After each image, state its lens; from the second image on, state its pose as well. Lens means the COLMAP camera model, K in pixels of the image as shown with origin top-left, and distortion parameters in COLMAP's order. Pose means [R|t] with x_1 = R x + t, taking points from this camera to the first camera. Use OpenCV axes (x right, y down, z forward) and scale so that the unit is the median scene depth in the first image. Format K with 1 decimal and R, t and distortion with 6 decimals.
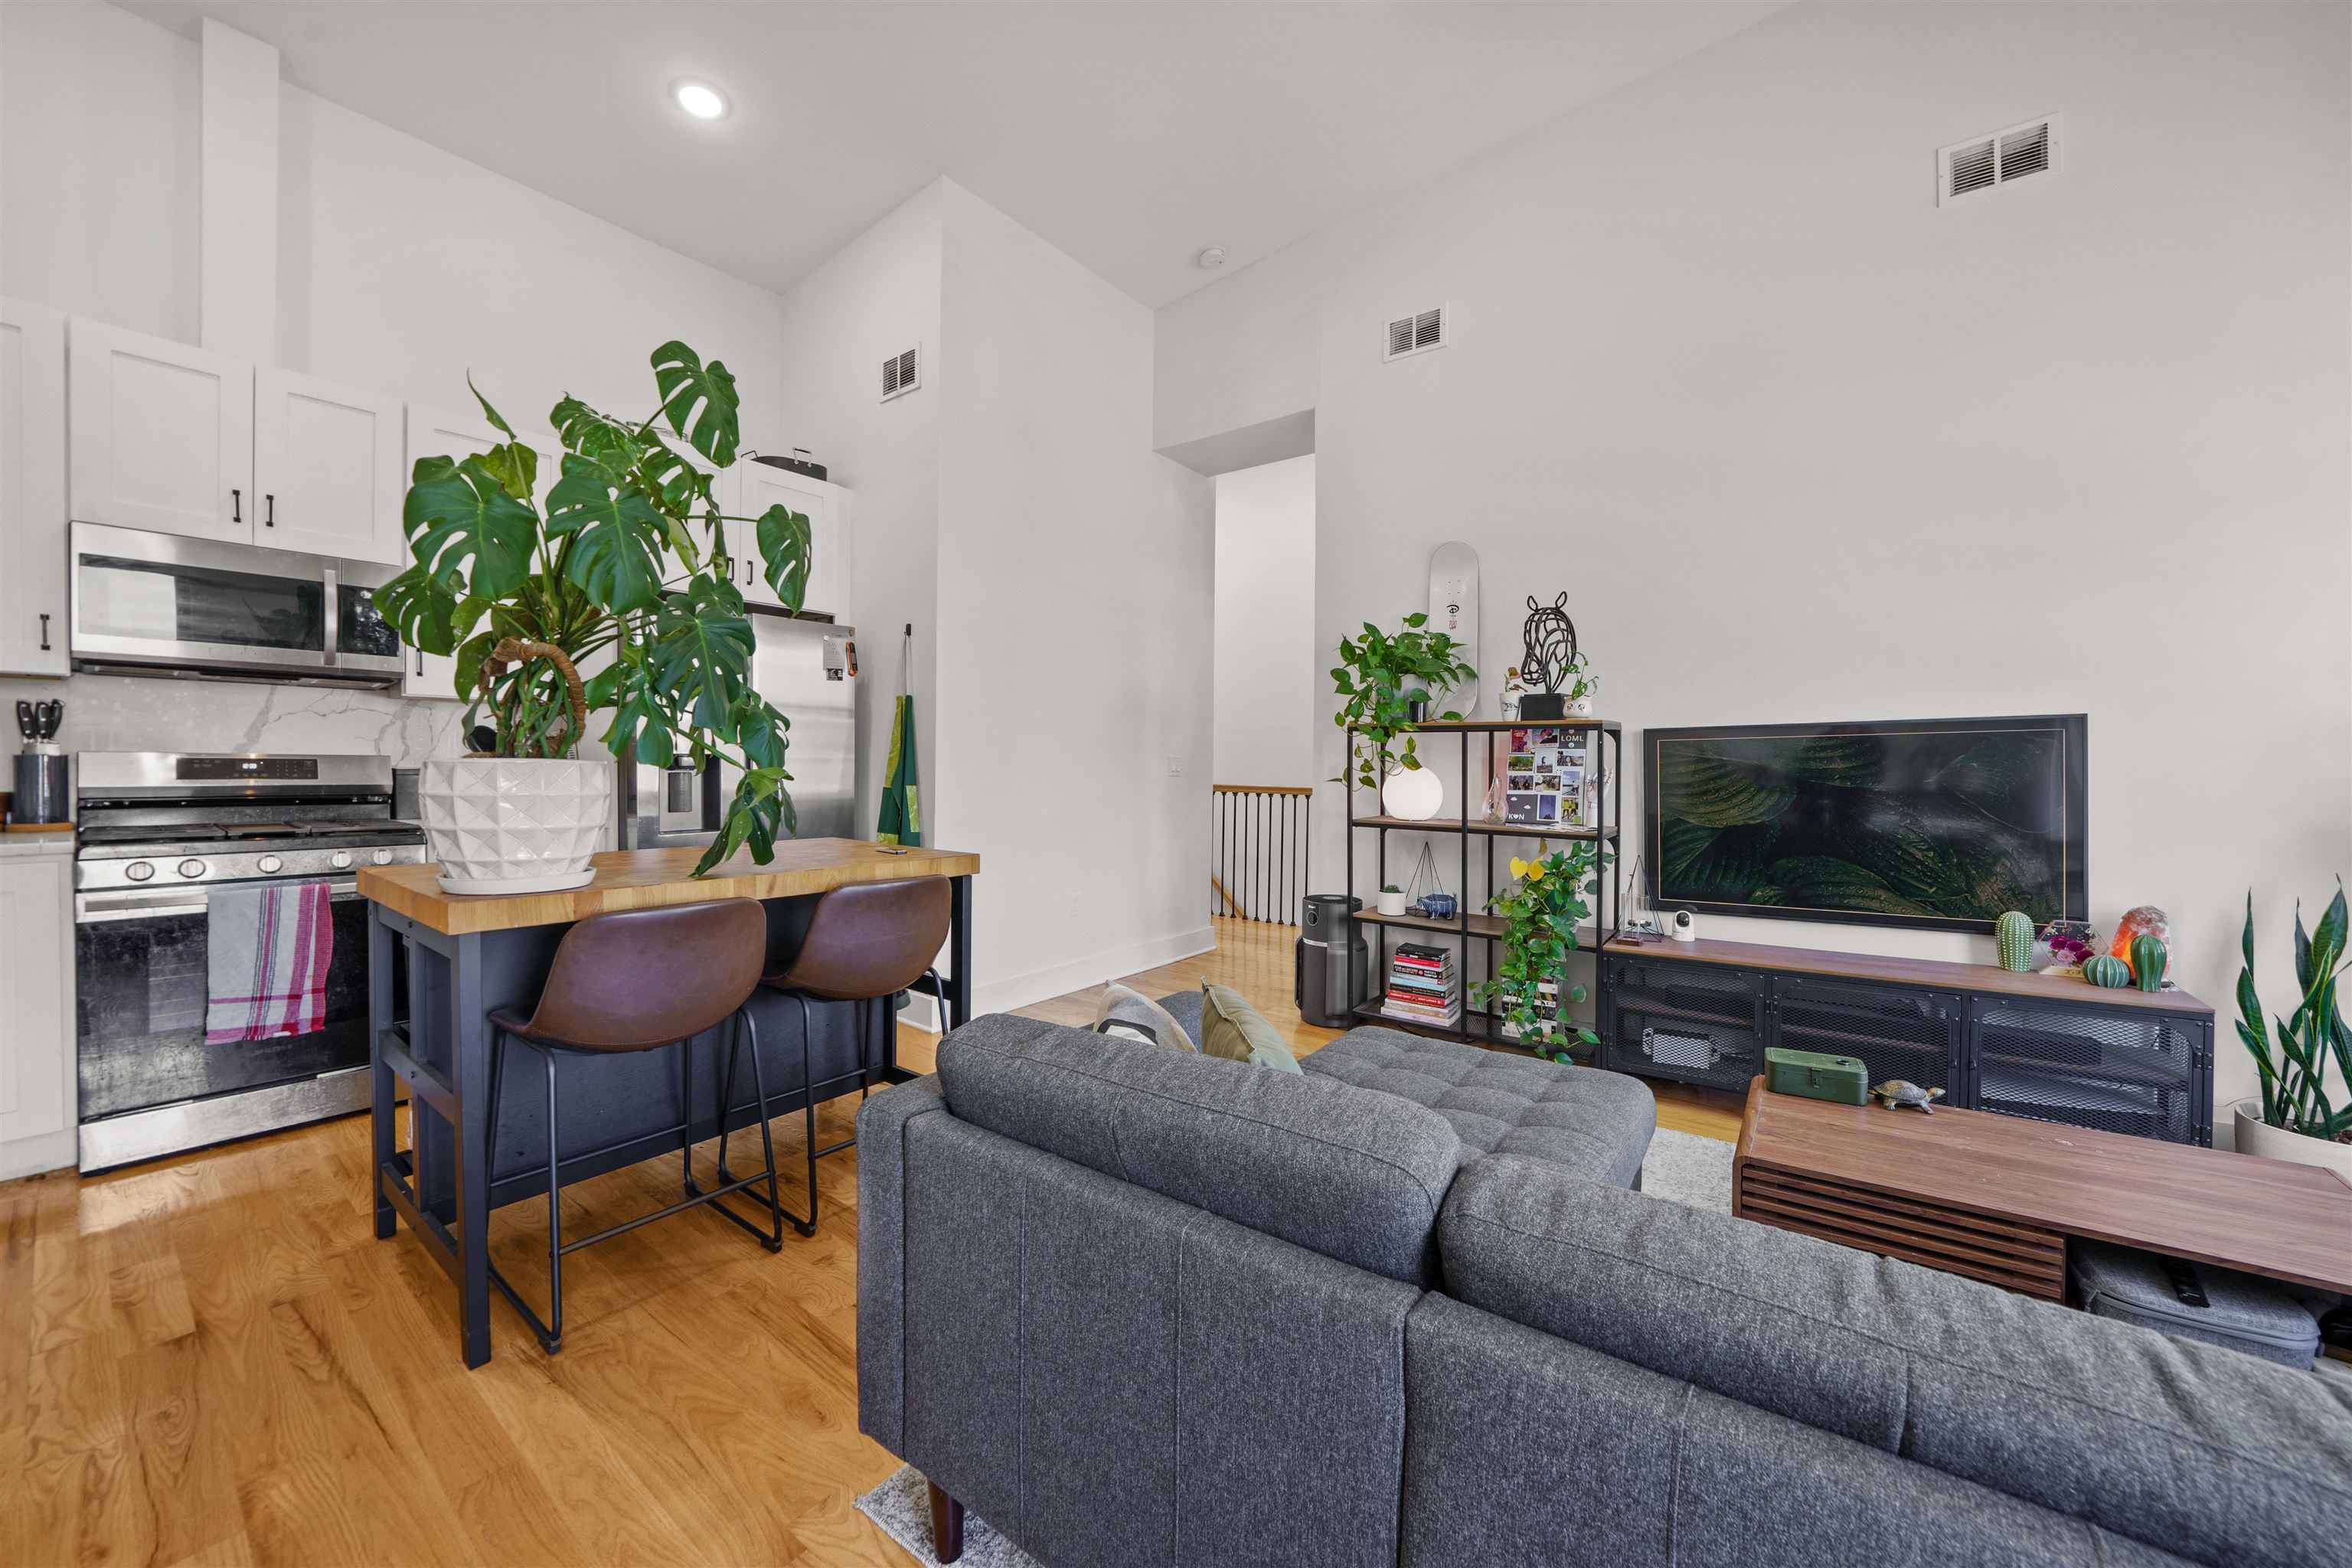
lens RADIAL K [[849.2, 0, 1192.2], [0, 849.2, 788.6], [0, 0, 1]] dist [-0.030942, 0.000268]
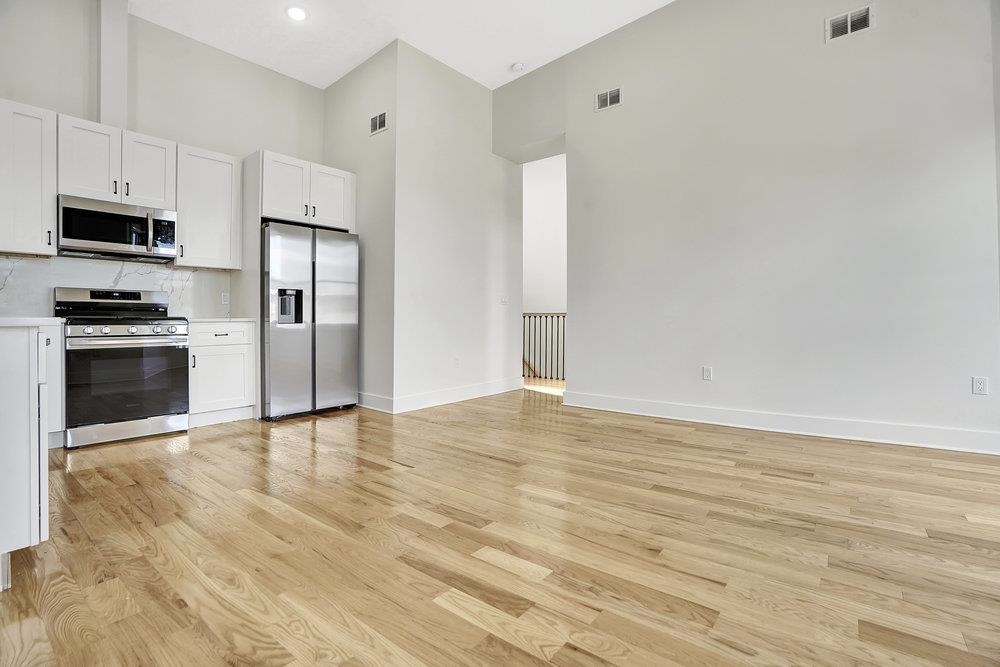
lens RADIAL K [[461.3, 0, 497.4], [0, 461.3, 323.8], [0, 0, 1]] dist [-0.067796, 0.025499]
pose [[0.998521, -0.004177, -0.054208, 0.042286], [0.003534, 0.999922, -0.011948, 0.074668], [0.054254, 0.011738, 0.998458, -0.240533]]
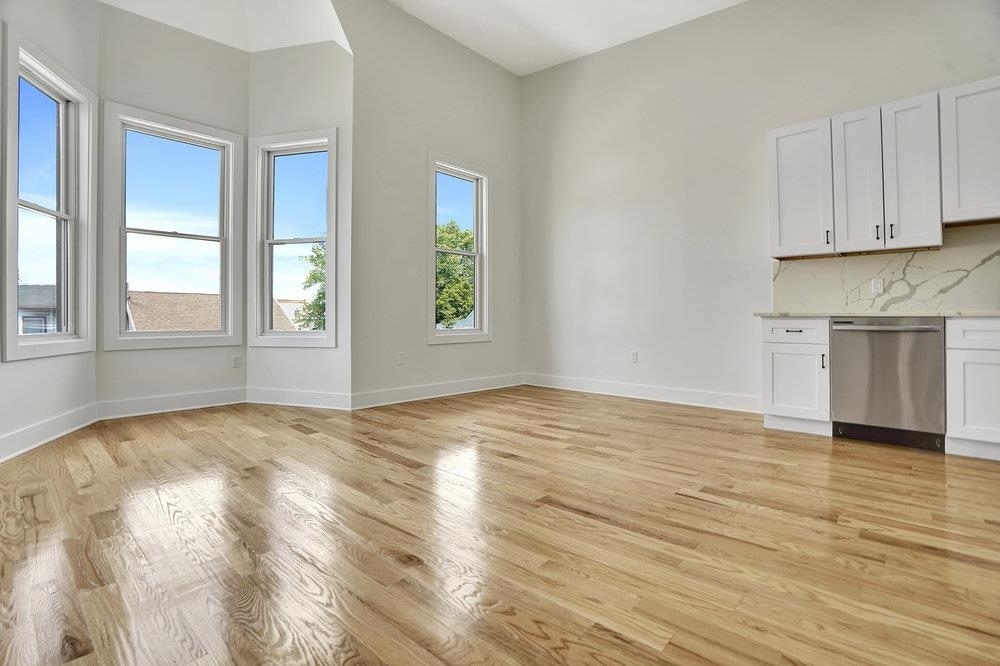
lens RADIAL K [[460.4, 0, 510.2], [0, 460.4, 297.1], [0, 0, 1]] dist [-0.067755, 0.022903]
pose [[-0.996771, -0.004949, 0.080139, 0.034824], [-0.006430, 0.999813, -0.018228, 0.045793], [-0.080034, -0.018685, -0.996617, 1.457872]]
